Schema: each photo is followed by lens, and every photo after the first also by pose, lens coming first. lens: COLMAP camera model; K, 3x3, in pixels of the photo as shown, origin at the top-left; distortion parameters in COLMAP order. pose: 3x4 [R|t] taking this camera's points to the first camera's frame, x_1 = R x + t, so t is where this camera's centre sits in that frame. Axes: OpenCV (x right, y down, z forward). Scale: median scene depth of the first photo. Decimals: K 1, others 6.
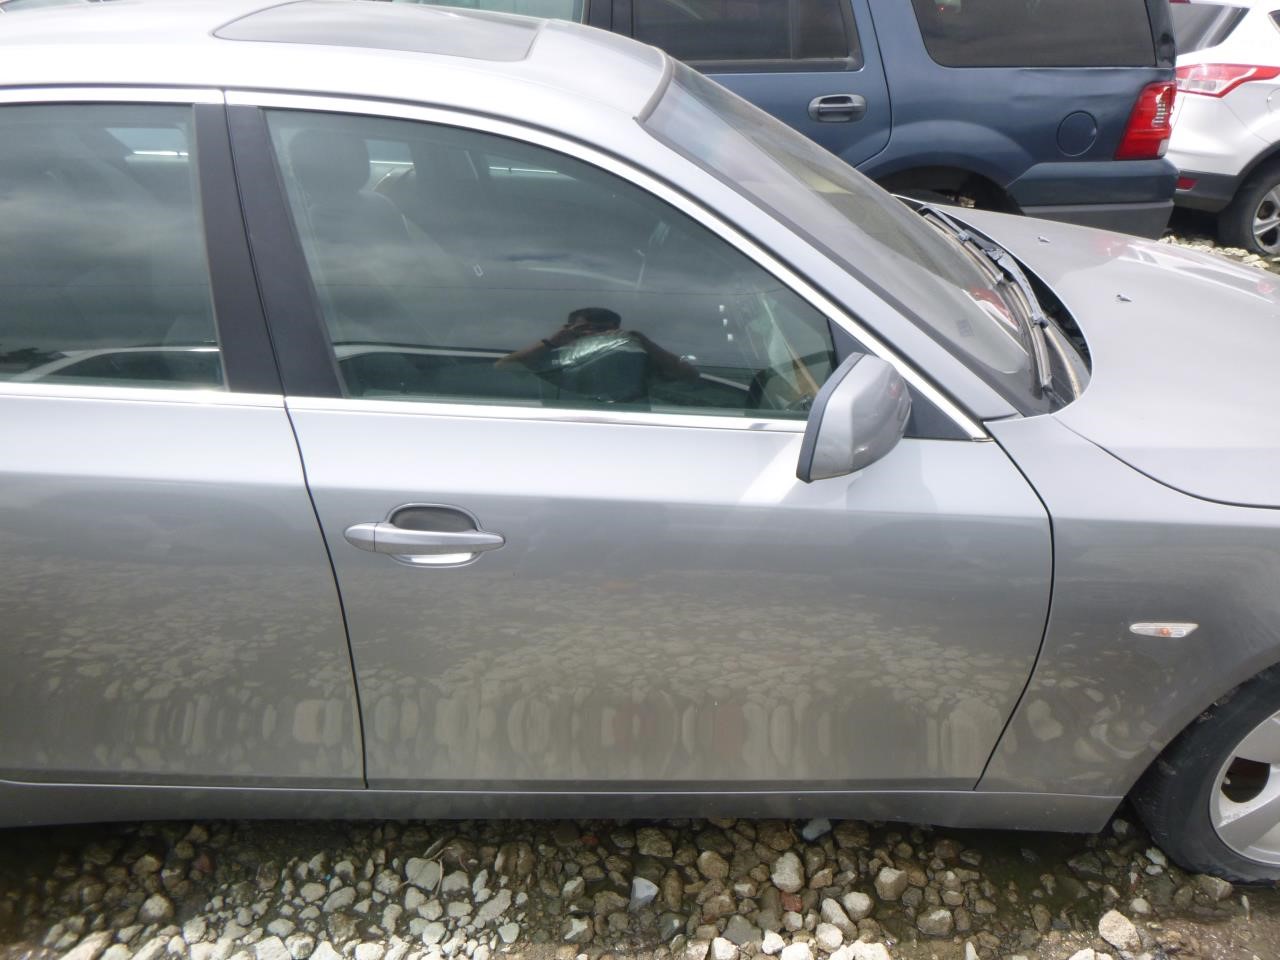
lens RADIAL K [[972.6, 0, 640.0], [0, 972.6, 480.0], [0, 0, 1]] dist [0.003032, 0.006806]
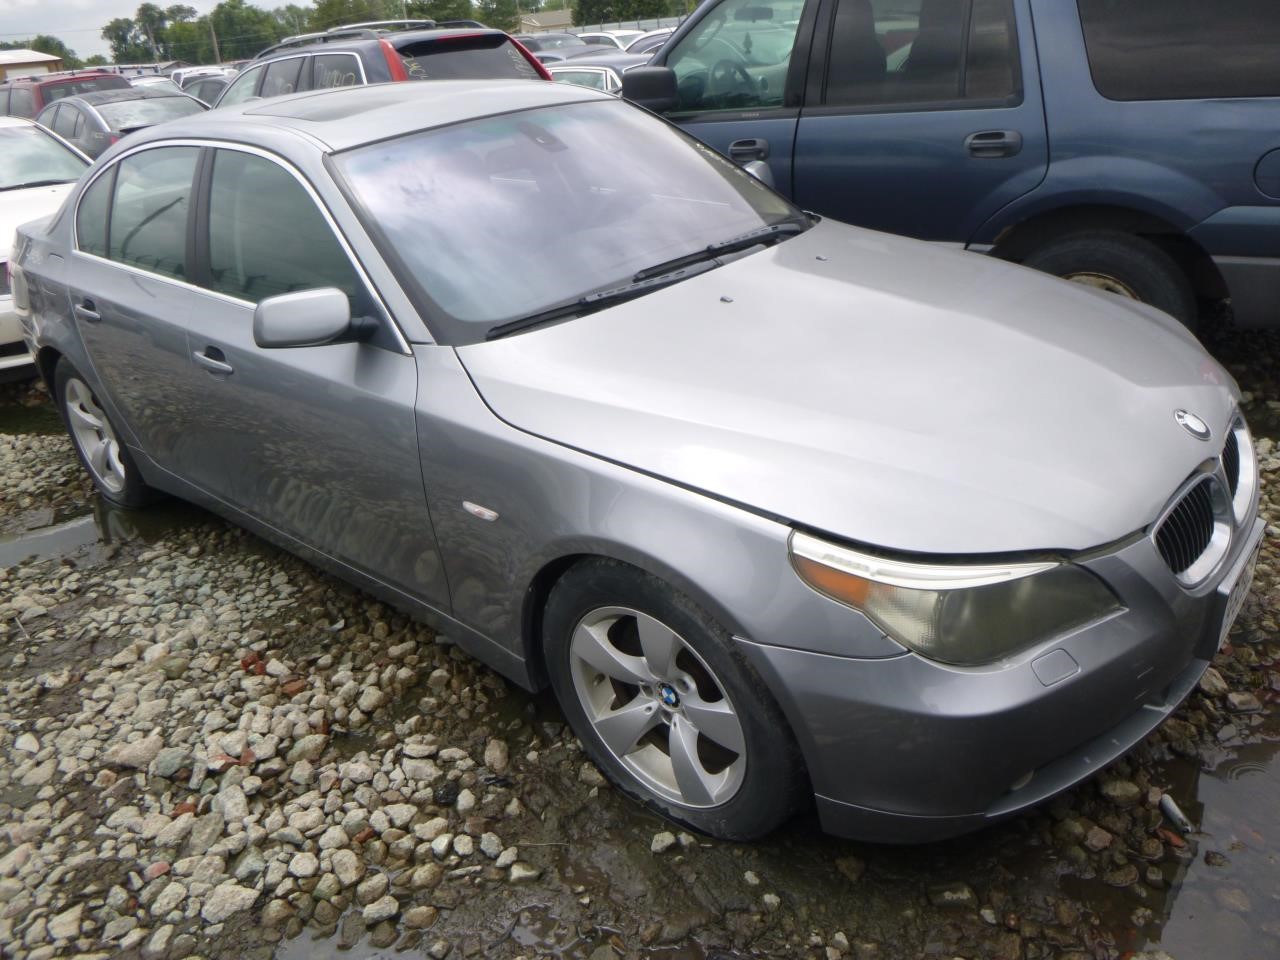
lens RADIAL K [[986.1, 0, 640.0], [0, 986.1, 480.0], [0, 0, 1]] dist [-0.005235, -0.011927]
pose [[0.726625, 0.216931, -0.651887, 1.353159], [-0.241995, 0.968847, 0.052669, -0.016320], [0.643004, 0.119483, 0.756485, 0.062155]]
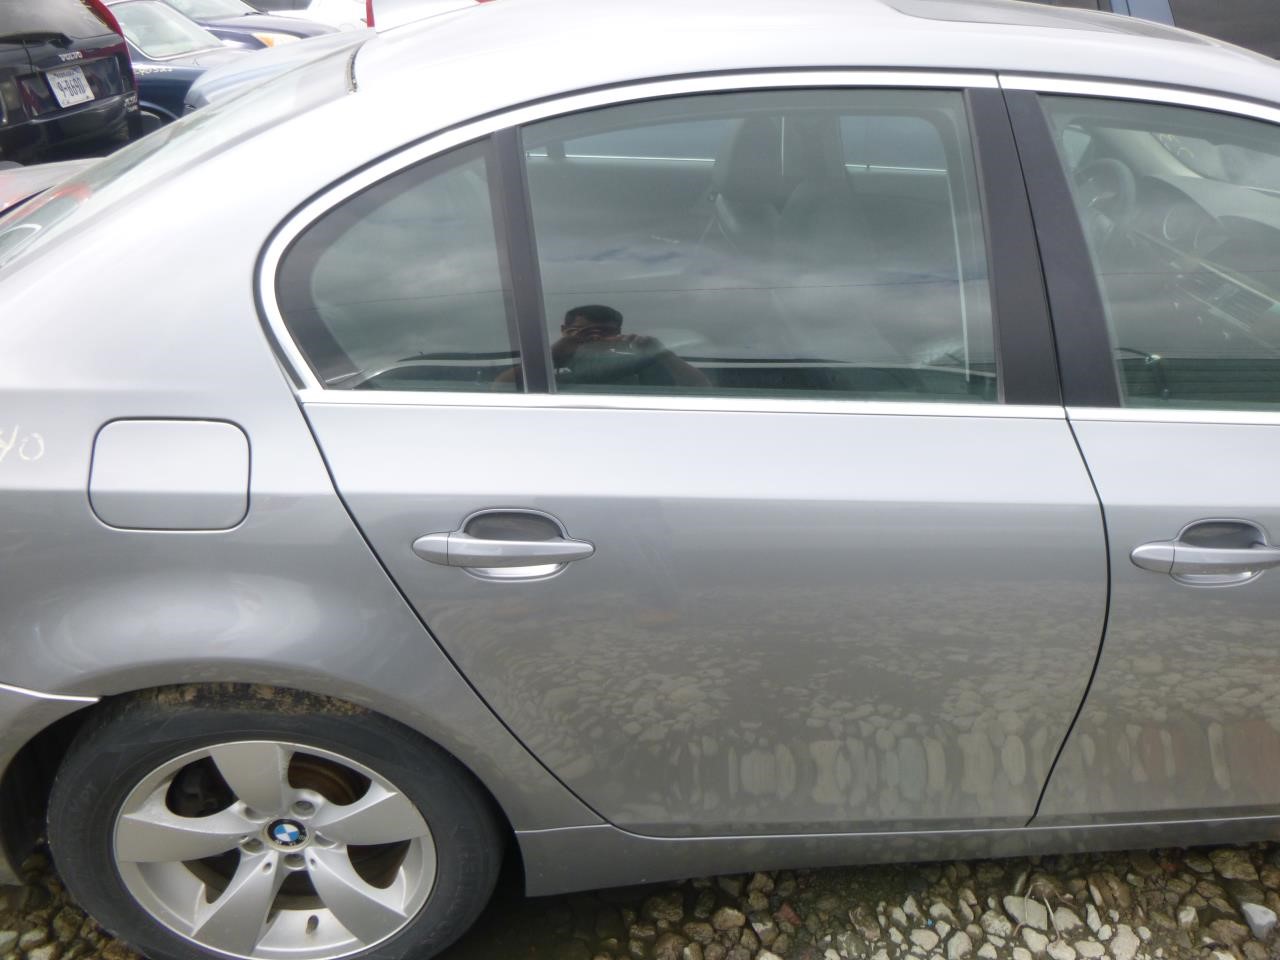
lens RADIAL K [[986.1, 0, 640.0], [0, 986.1, 480.0], [0, 0, 1]] dist [-0.005235, -0.011927]
pose [[0.997586, -0.024977, 0.064787, -0.645430], [0.025019, 0.999687, 0.000154, -0.021463], [-0.064771, 0.001467, 0.997899, 0.079223]]
